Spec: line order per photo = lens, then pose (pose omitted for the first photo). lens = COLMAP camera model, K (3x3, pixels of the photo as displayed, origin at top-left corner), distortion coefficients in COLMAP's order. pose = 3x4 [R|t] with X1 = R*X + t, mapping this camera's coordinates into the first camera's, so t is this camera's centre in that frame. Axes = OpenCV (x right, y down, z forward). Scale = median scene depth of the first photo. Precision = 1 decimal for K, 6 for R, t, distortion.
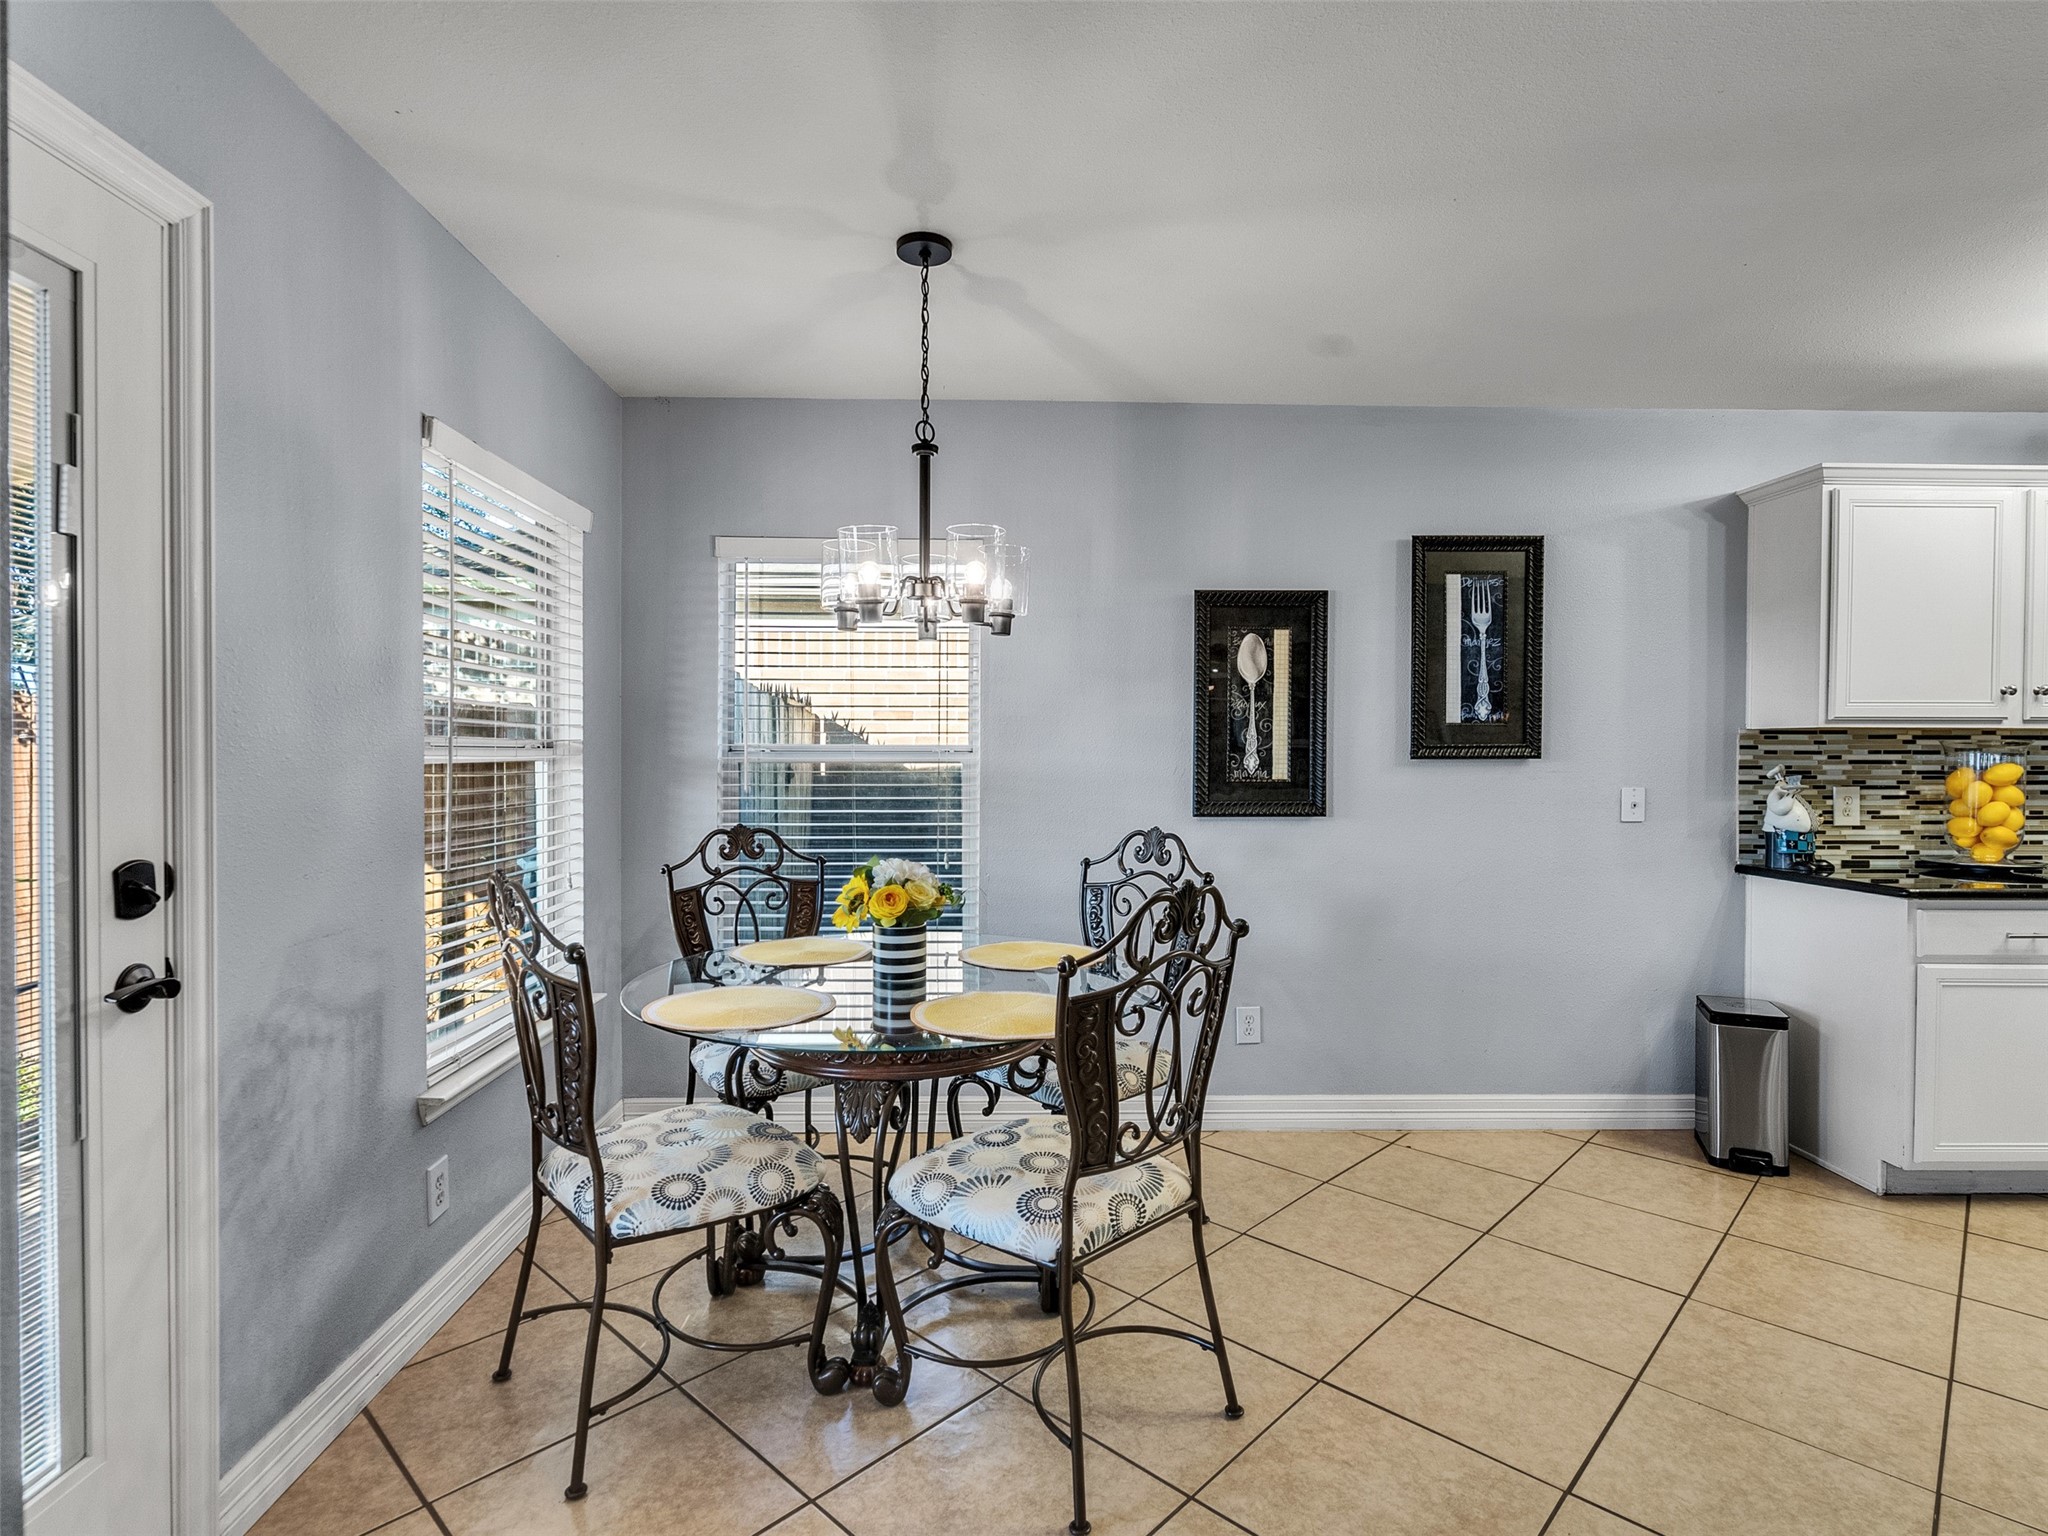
lens RADIAL K [[1036.9, 0, 1010.5], [0, 1036.9, 766.4], [0, 0, 1]] dist [-0.004365, 0.000124]
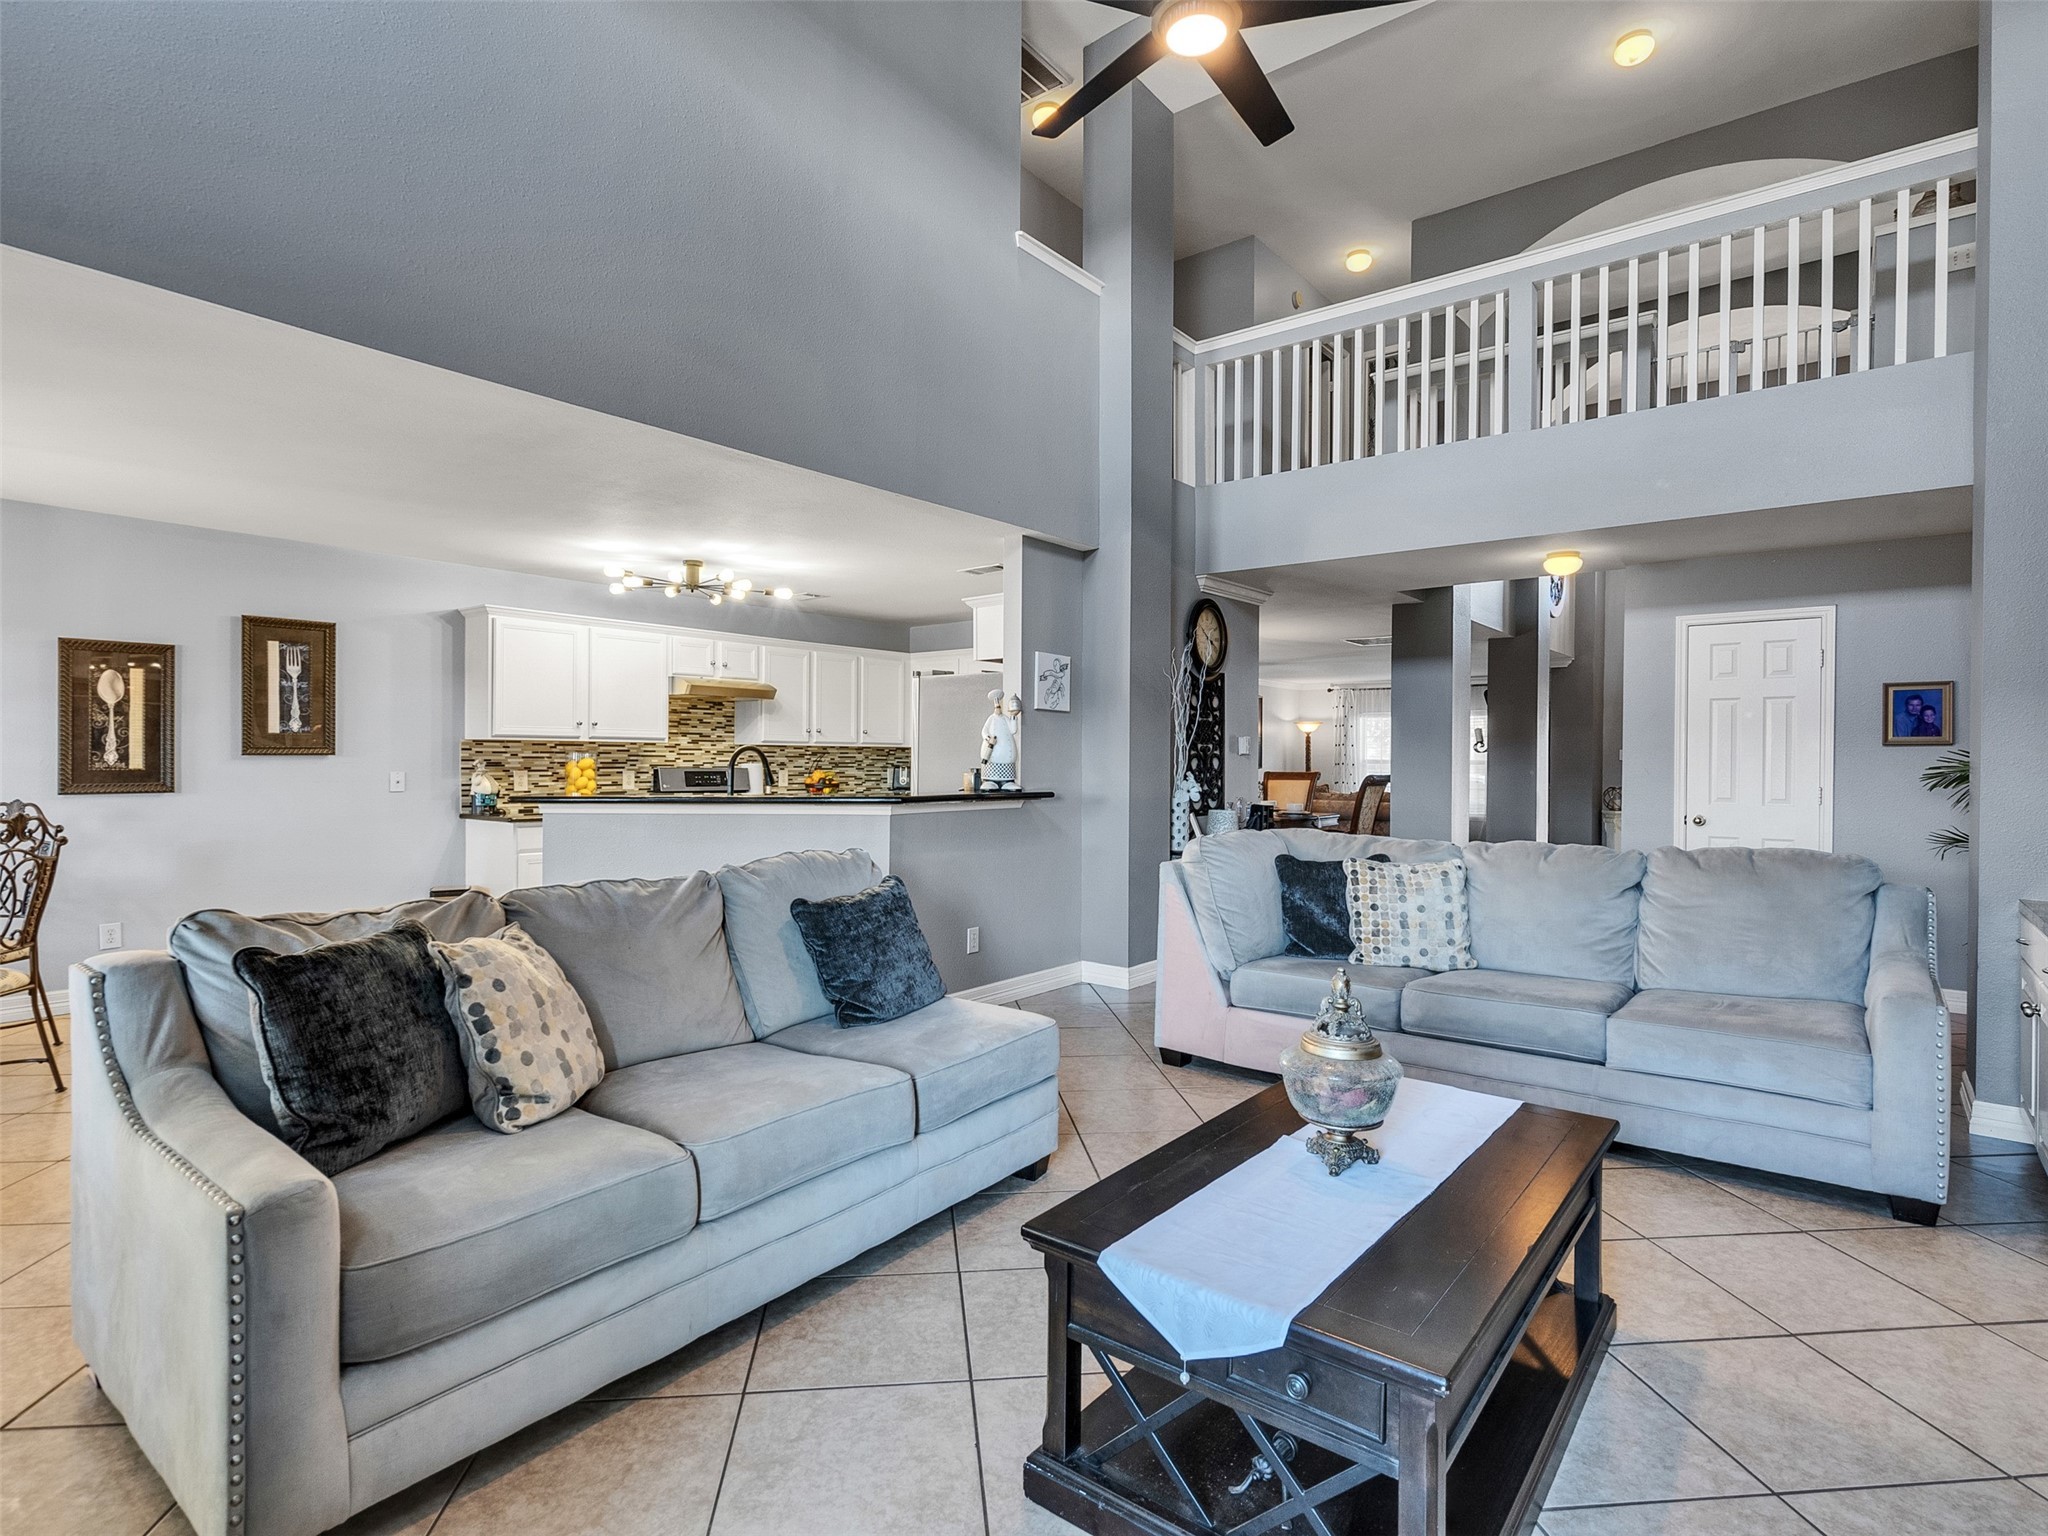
lens RADIAL K [[1053.8, 0, 1016.4], [0, 1053.8, 769.7], [0, 0, 1]] dist [-0.000258, -0.000211]
pose [[0.653727, -0.007137, 0.756697, -0.060581], [0.003655, 0.999974, 0.006273, 0.009490], [-0.756722, -0.001335, 0.653736, -0.958980]]
